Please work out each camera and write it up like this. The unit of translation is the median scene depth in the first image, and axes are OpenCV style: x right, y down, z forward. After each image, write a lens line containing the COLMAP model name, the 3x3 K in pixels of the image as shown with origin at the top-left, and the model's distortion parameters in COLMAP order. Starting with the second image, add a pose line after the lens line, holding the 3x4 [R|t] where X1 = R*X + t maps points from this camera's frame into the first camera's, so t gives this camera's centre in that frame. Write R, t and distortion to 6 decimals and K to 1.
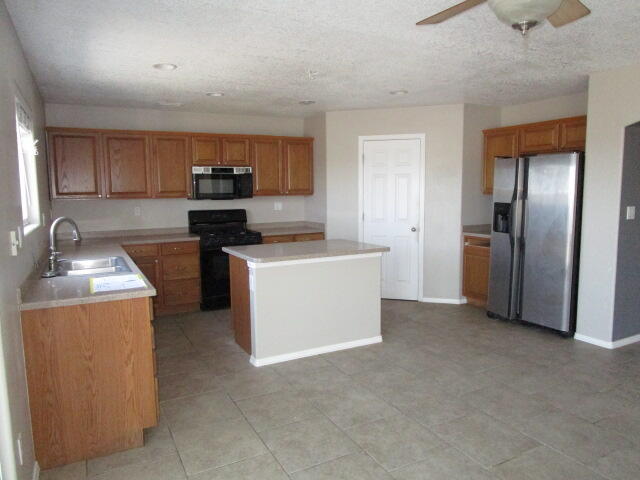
lens RADIAL K [[452.1, 0, 316.9], [0, 452.1, 240.3], [0, 0, 1]] dist [-0.027074, 0.001852]
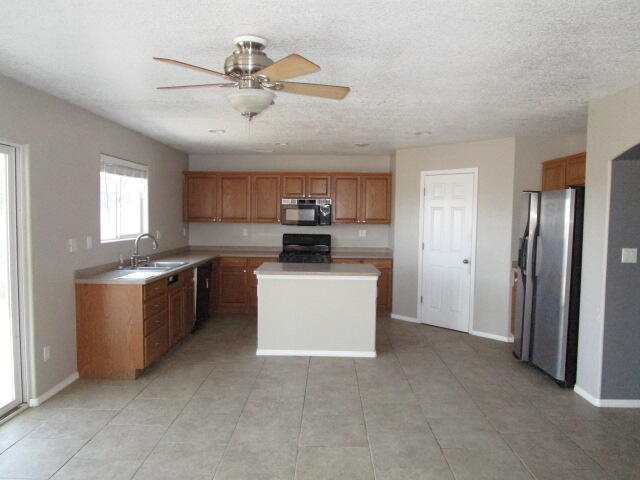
lens RADIAL K [[452.1, 0, 316.9], [0, 452.1, 240.3], [0, 0, 1]] dist [-0.027074, 0.001852]
pose [[0.875773, 0.049269, -0.480202, 0.431456], [-0.075888, 0.996460, -0.036162, -0.010002], [0.476720, 0.068111, 0.876412, -0.052980]]
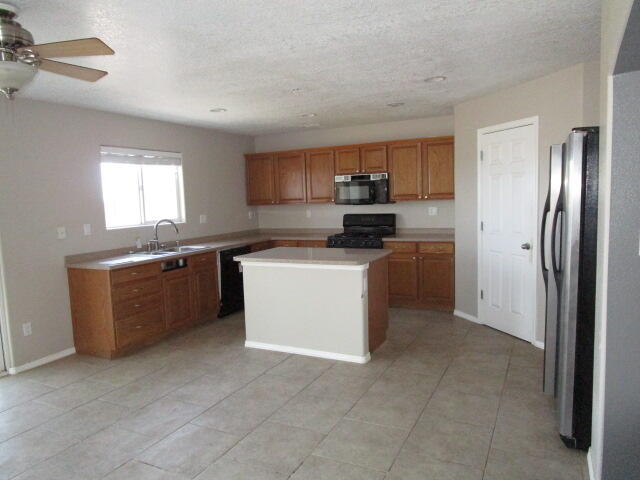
lens RADIAL K [[452.1, 0, 316.9], [0, 452.1, 240.3], [0, 0, 1]] dist [-0.027074, 0.001852]
pose [[0.583322, 0.069626, -0.809251, 0.652223], [-0.061535, 0.997244, 0.041445, -0.046577], [0.809907, 0.025622, 0.585999, 0.302750]]
